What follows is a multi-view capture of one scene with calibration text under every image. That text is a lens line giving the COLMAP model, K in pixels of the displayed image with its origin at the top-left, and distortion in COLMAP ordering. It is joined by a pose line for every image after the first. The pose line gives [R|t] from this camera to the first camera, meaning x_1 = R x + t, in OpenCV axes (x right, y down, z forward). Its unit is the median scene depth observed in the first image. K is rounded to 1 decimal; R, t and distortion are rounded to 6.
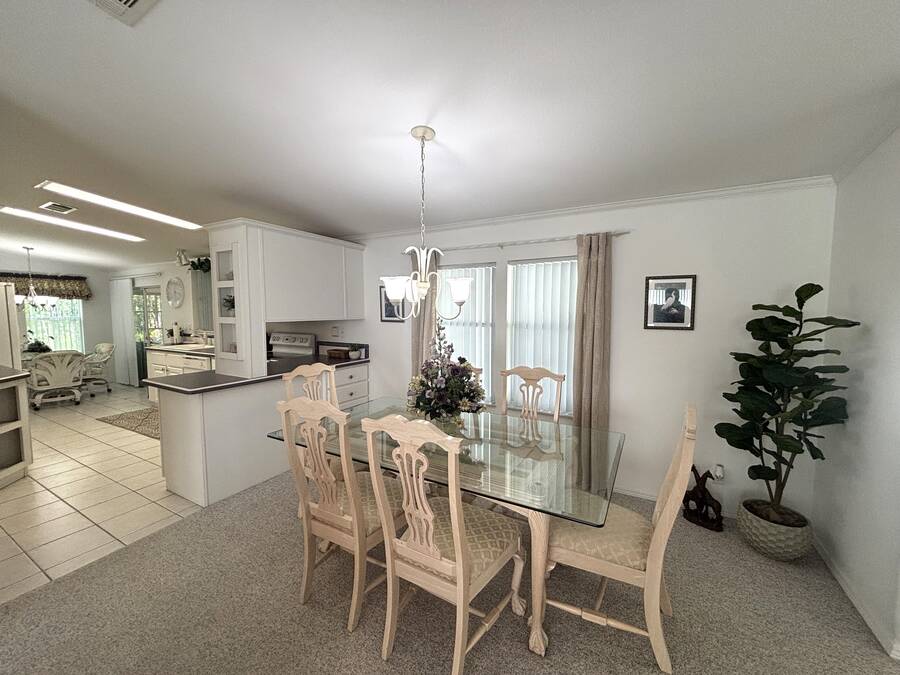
lens RADIAL K [[363.0, 0, 450.0], [0, 363.0, 337.5], [0, 0, 1]] dist [-0.000186, -0.000006]
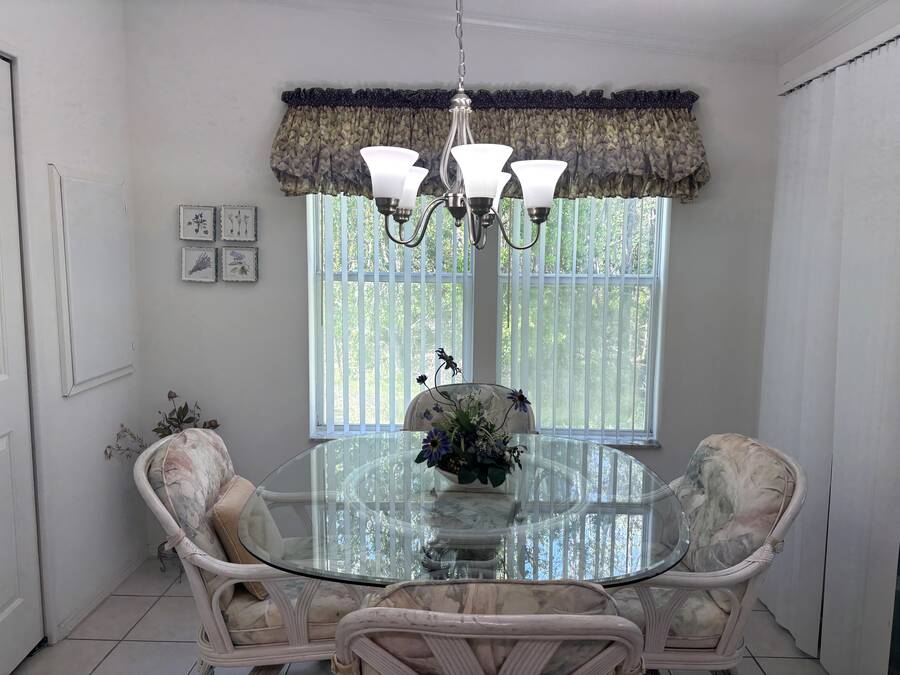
lens RADIAL K [[684.1, 0, 450.4], [0, 684.1, 331.2], [0, 0, 1]] dist [0.048087, -0.000497]
pose [[0.461771, 0.113956, -0.879648, -0.829135], [-0.079439, 0.993041, 0.086944, -0.058613], [0.883435, 0.029730, 0.467610, 0.817764]]
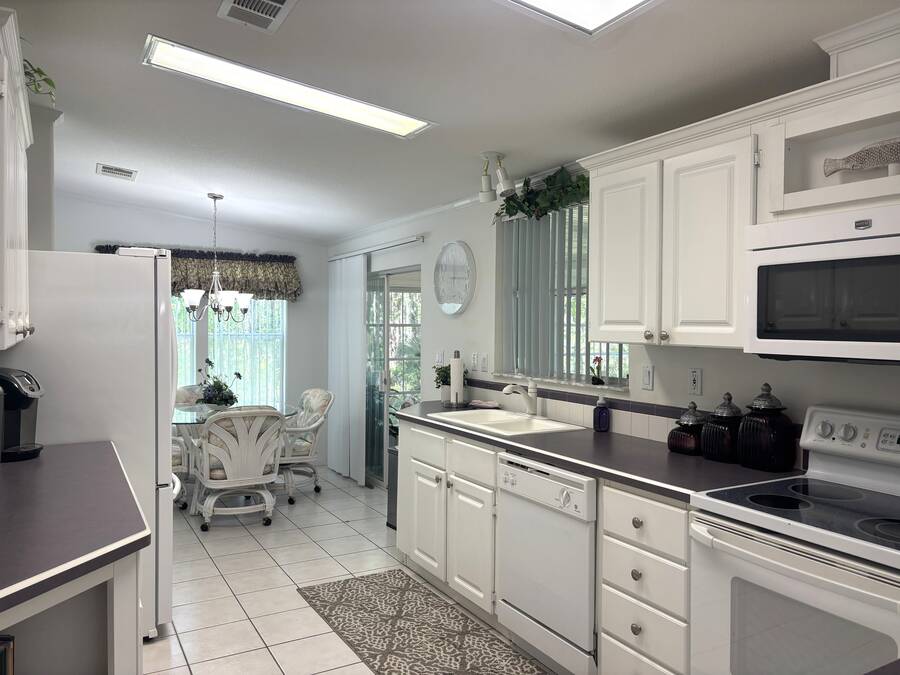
lens RADIAL K [[684.1, 0, 450.4], [0, 684.1, 331.2], [0, 0, 1]] dist [0.048087, -0.000497]
pose [[0.852345, 0.010979, -0.522864, -0.368562], [-0.045374, 0.997562, -0.053020, -0.023253], [0.521007, 0.068916, 0.850765, 0.355501]]
